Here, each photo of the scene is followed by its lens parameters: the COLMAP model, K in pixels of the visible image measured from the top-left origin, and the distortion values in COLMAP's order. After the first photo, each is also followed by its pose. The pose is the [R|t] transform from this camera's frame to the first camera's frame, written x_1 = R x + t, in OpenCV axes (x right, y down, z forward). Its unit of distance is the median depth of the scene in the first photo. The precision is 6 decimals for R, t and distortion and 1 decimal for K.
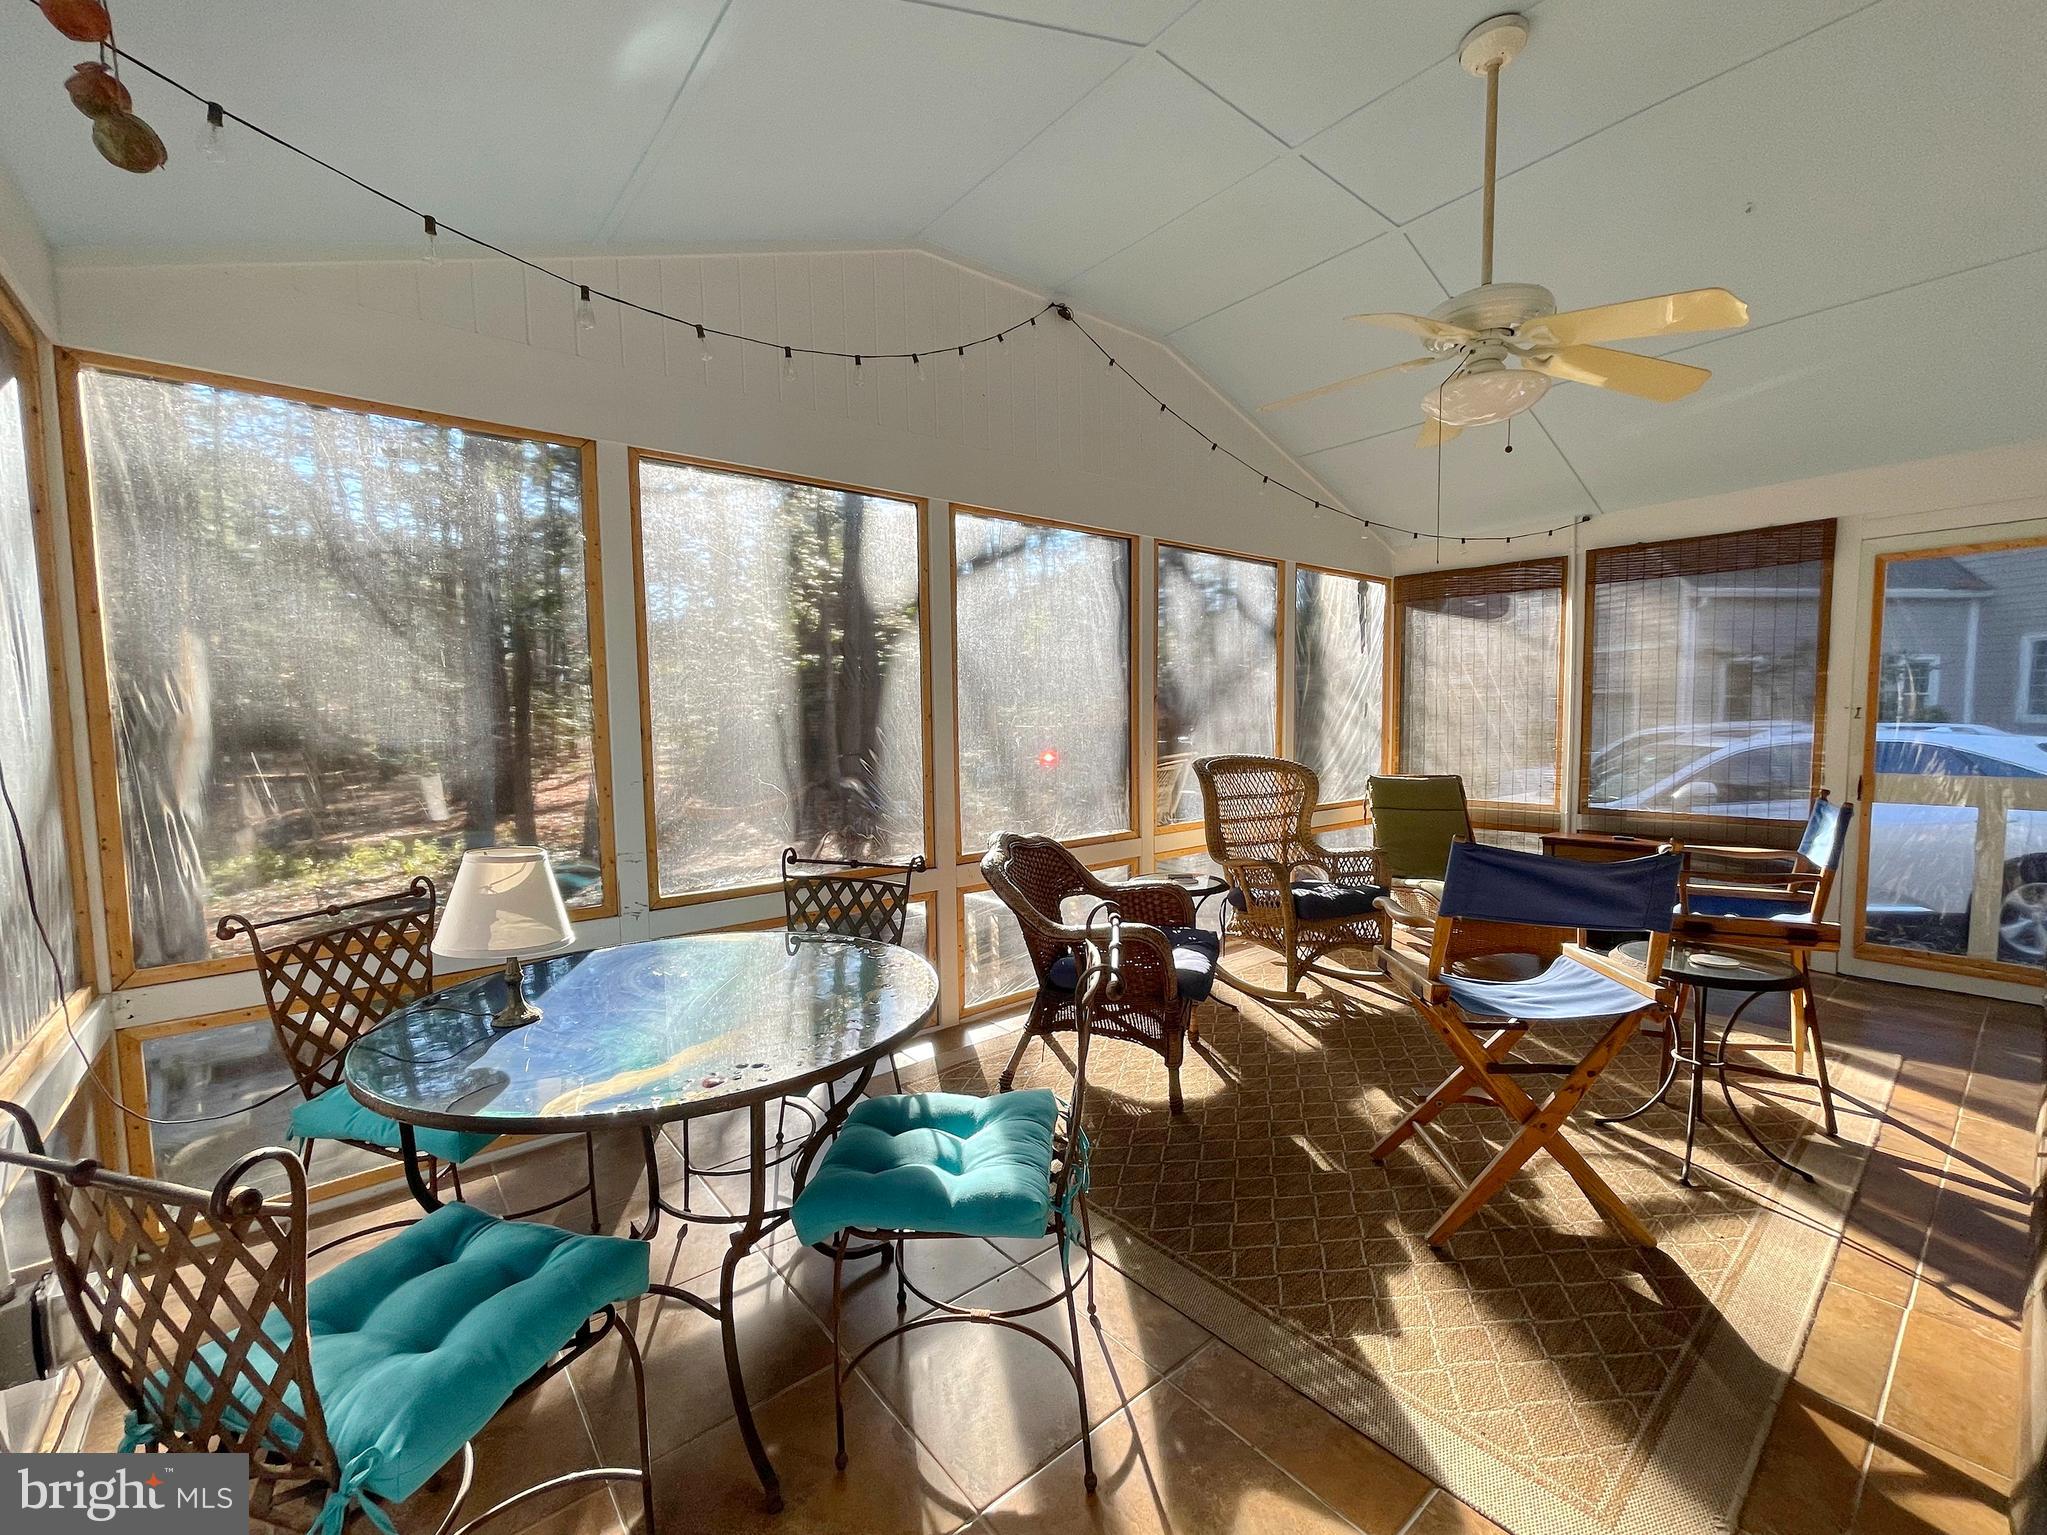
lens RADIAL K [[833.1, 0, 1018.5], [0, 833.1, 768.4], [0, 0, 1]] dist [0.015294, -0.000254]
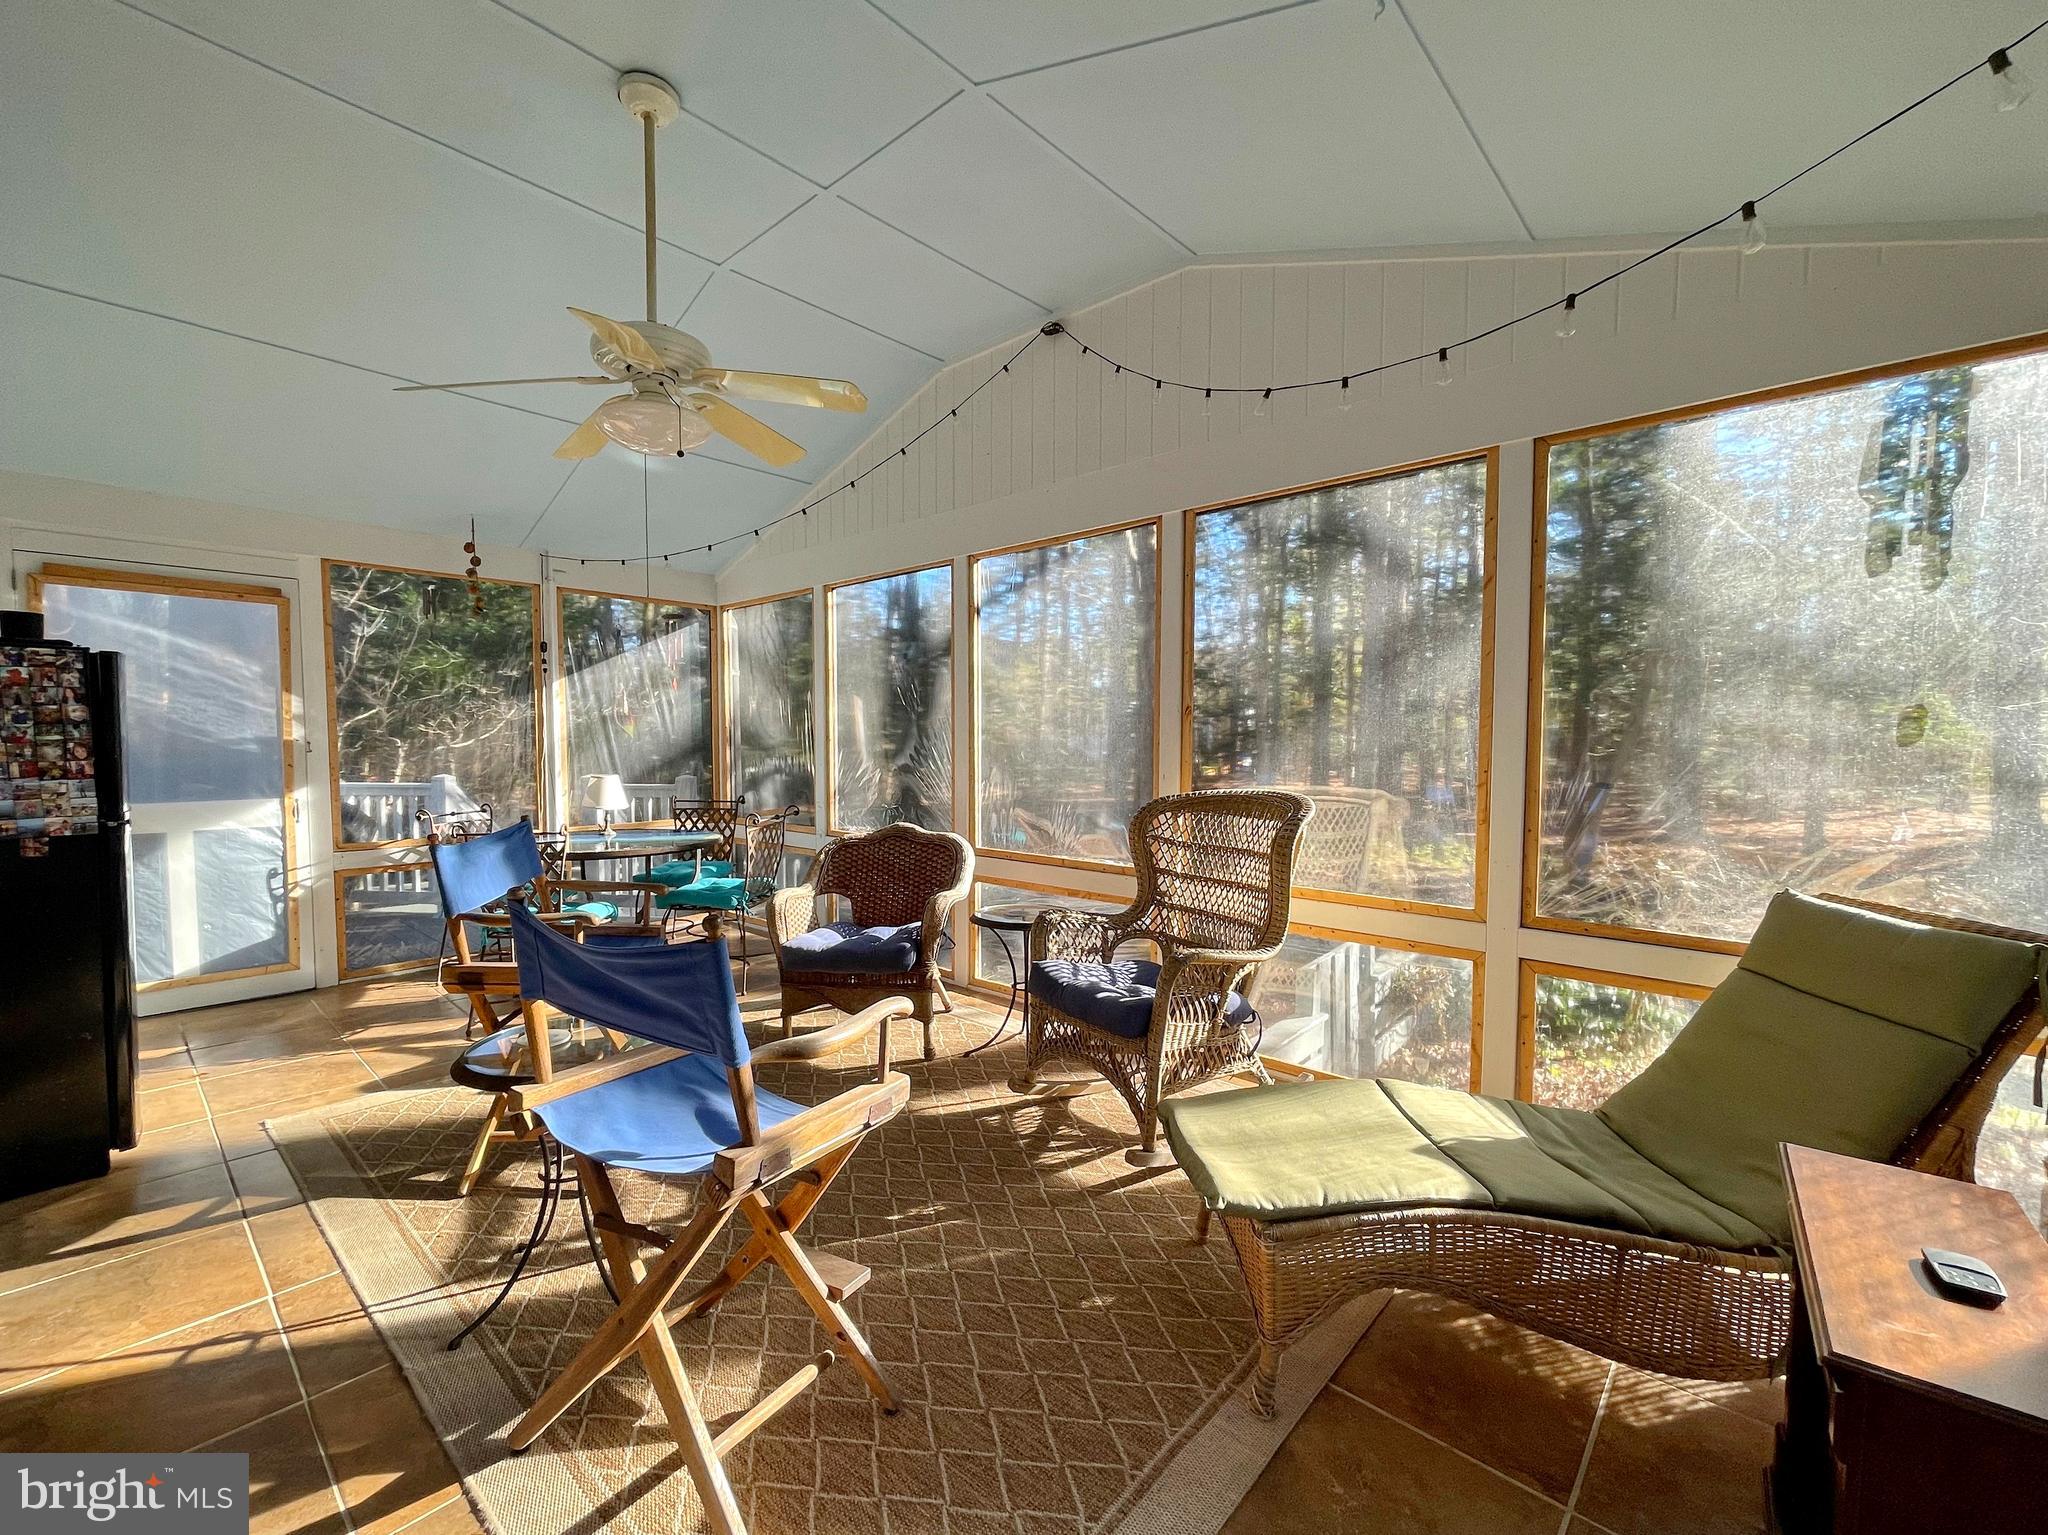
lens RADIAL K [[833.5, 0, 1019.0], [0, 833.5, 768.4], [0, 0, 1]] dist [0.015294, -0.000254]
pose [[0.156153, 0.045646, -0.986678, 1.758613], [-0.072129, 0.996792, 0.034699, -0.083486], [0.985096, 0.065750, 0.158945, 1.367376]]
